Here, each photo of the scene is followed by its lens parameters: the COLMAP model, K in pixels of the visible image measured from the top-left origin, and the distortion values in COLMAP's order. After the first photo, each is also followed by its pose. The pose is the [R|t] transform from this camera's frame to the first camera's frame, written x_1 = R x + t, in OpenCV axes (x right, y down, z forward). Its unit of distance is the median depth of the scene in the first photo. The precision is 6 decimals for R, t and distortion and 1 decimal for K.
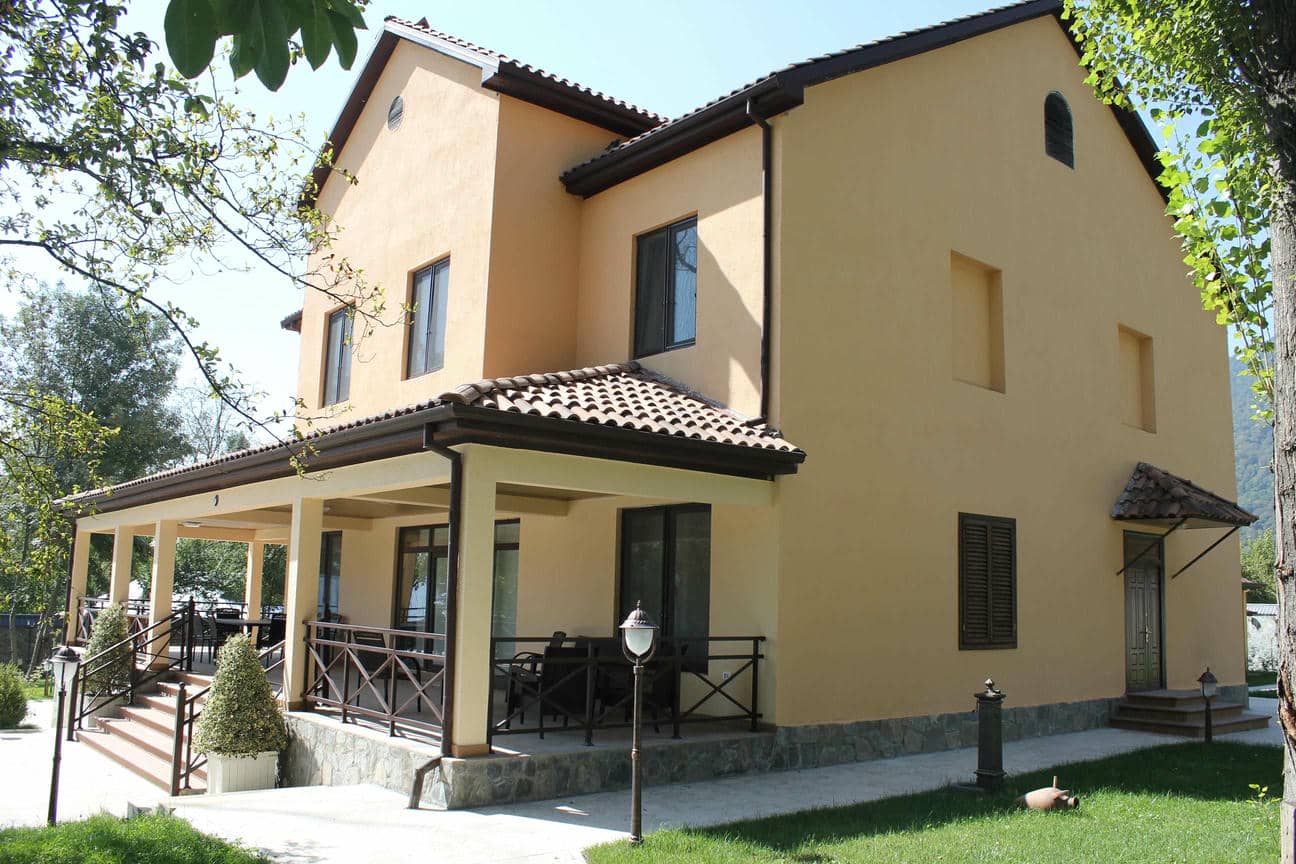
lens RADIAL K [[1149.8, 0, 649.7], [0, 1149.8, 459.9], [0, 0, 1]] dist [-0.137471, 0.000564]
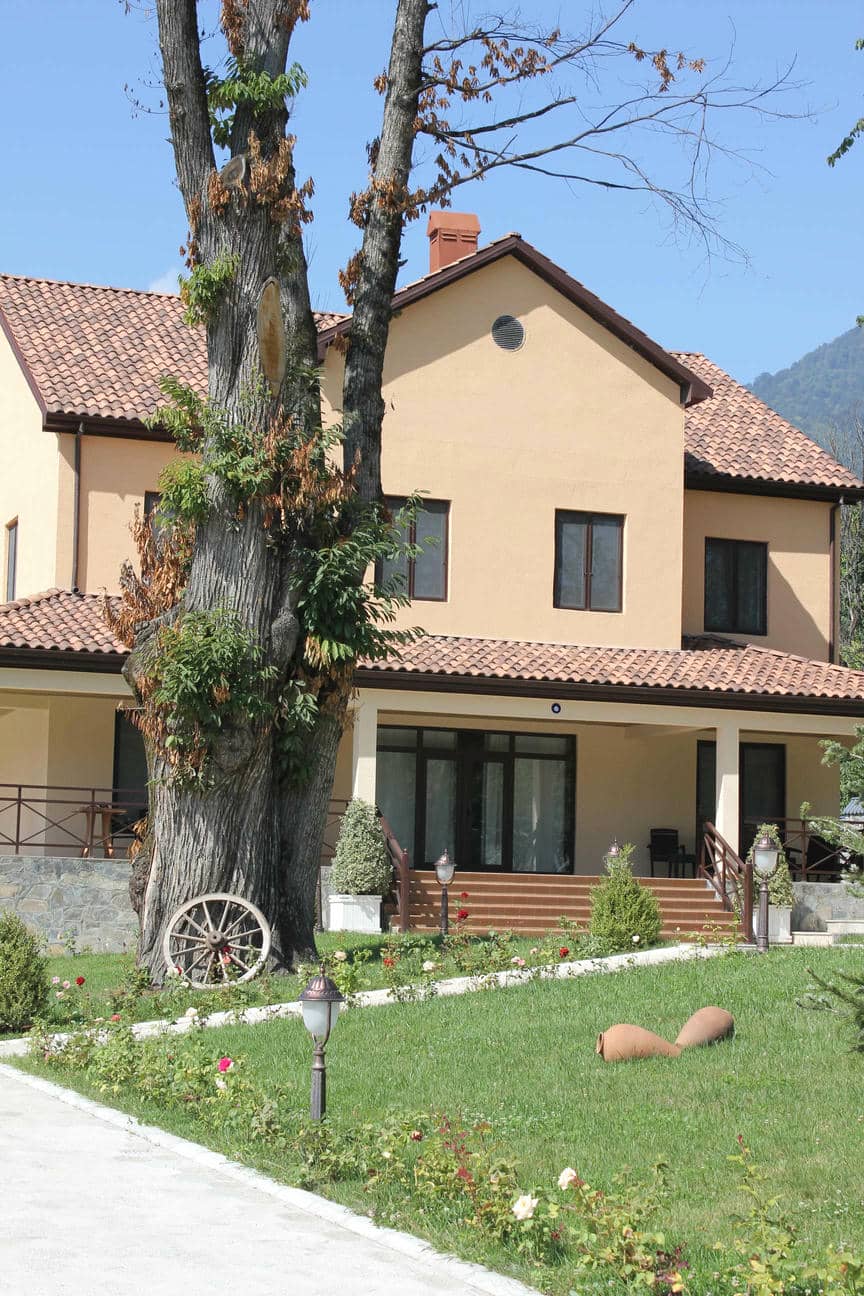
lens RADIAL K [[2288.8, 0, 431.5], [0, 2288.8, 669.6], [0, 0, 1]] dist [0.039477, 0.018082]
pose [[0.317477, 0.090801, 0.943909, -2.823596], [-0.137493, 0.989294, -0.048922, 0.141937], [-0.938245, -0.114249, 0.326562, 0.438273]]
